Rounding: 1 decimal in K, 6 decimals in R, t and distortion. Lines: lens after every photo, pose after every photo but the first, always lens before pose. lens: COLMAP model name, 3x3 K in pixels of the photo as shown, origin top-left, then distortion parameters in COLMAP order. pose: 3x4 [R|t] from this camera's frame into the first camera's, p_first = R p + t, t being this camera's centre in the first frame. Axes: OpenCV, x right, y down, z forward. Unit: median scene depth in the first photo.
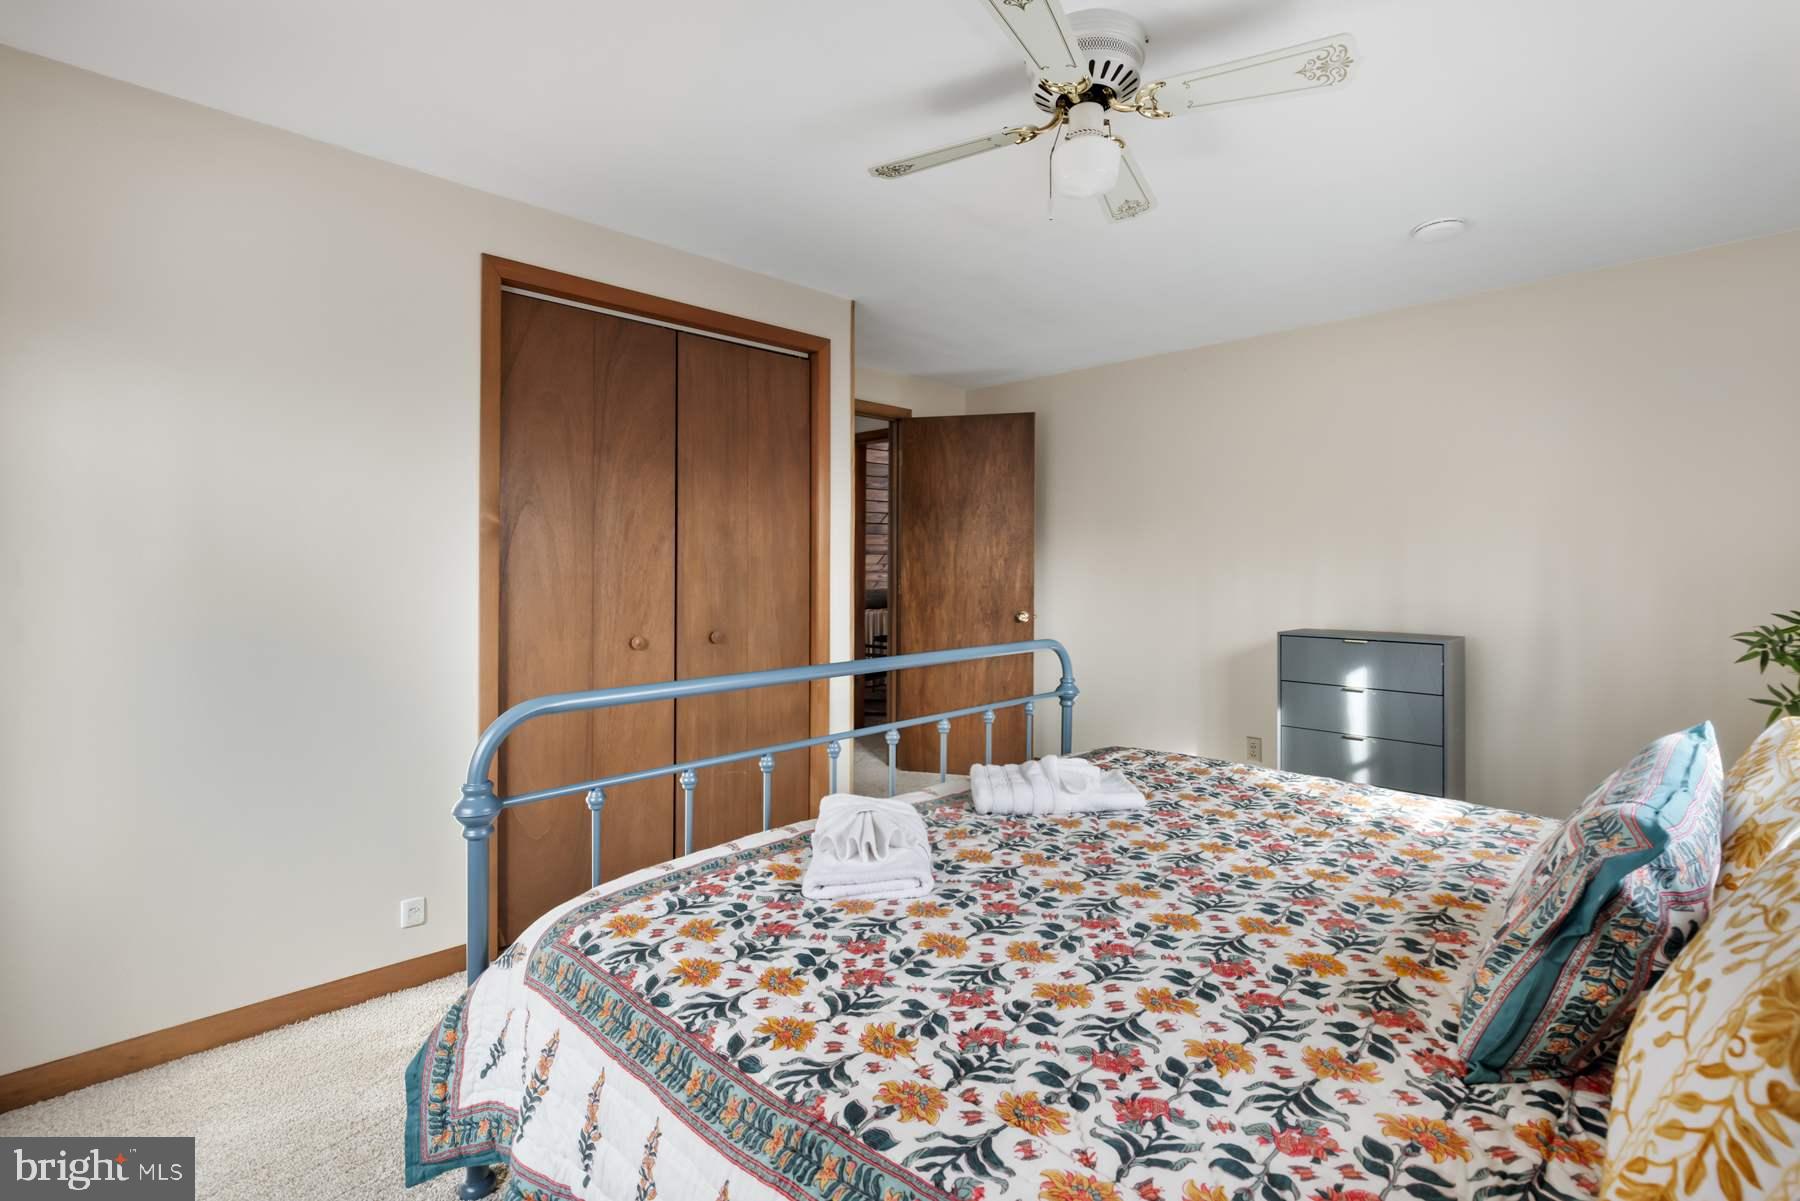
lens RADIAL K [[823.4, 0, 903.2], [0, 823.4, 561.6], [0, 0, 1]] dist [-0.017612, -0.000114]
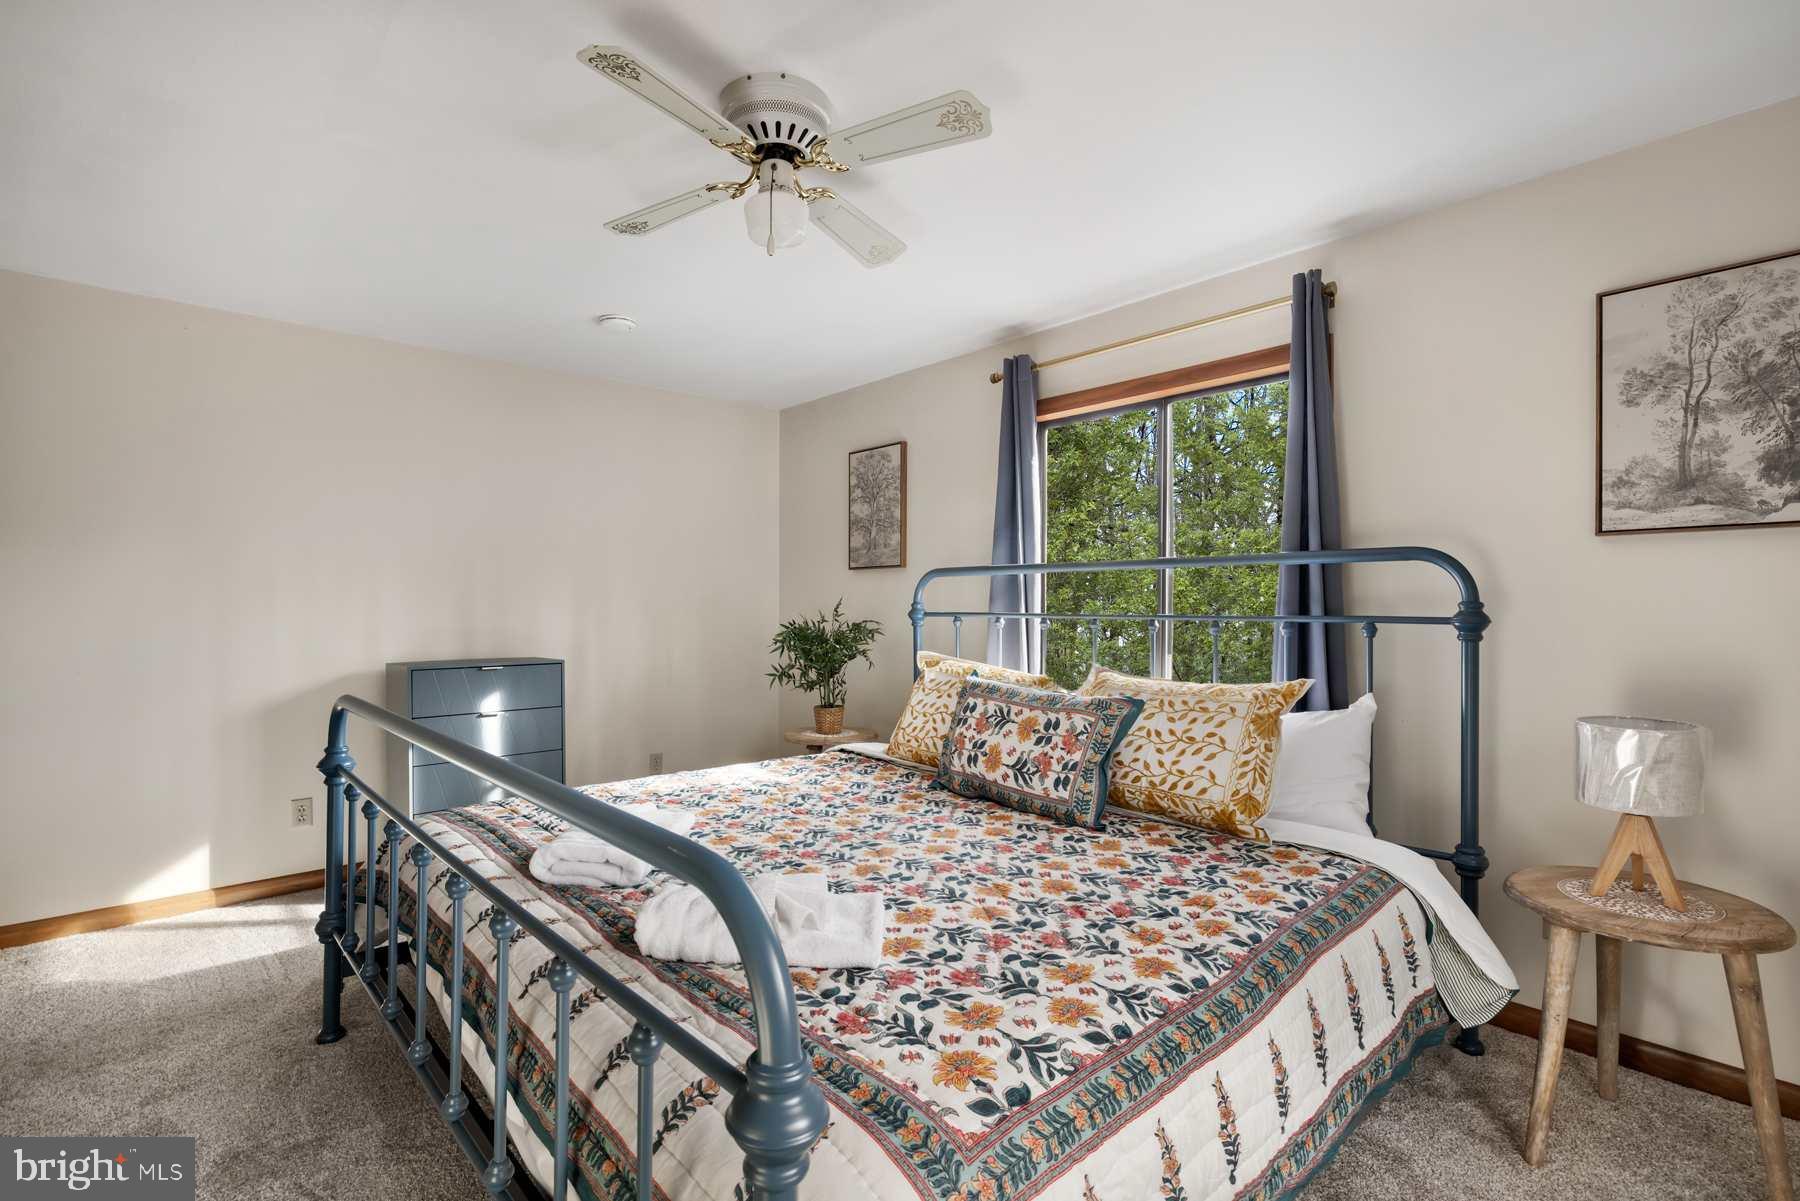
lens RADIAL K [[845.6, 0, 900.0], [0, 845.6, 600.5], [0, 0, 1]] dist [0.001740, 0.000080]
pose [[0.039328, 0.006358, 0.999206, -1.185658], [-0.012583, 0.999904, -0.005868, 0.034698], [-0.999147, -0.012343, 0.039404, 1.106802]]
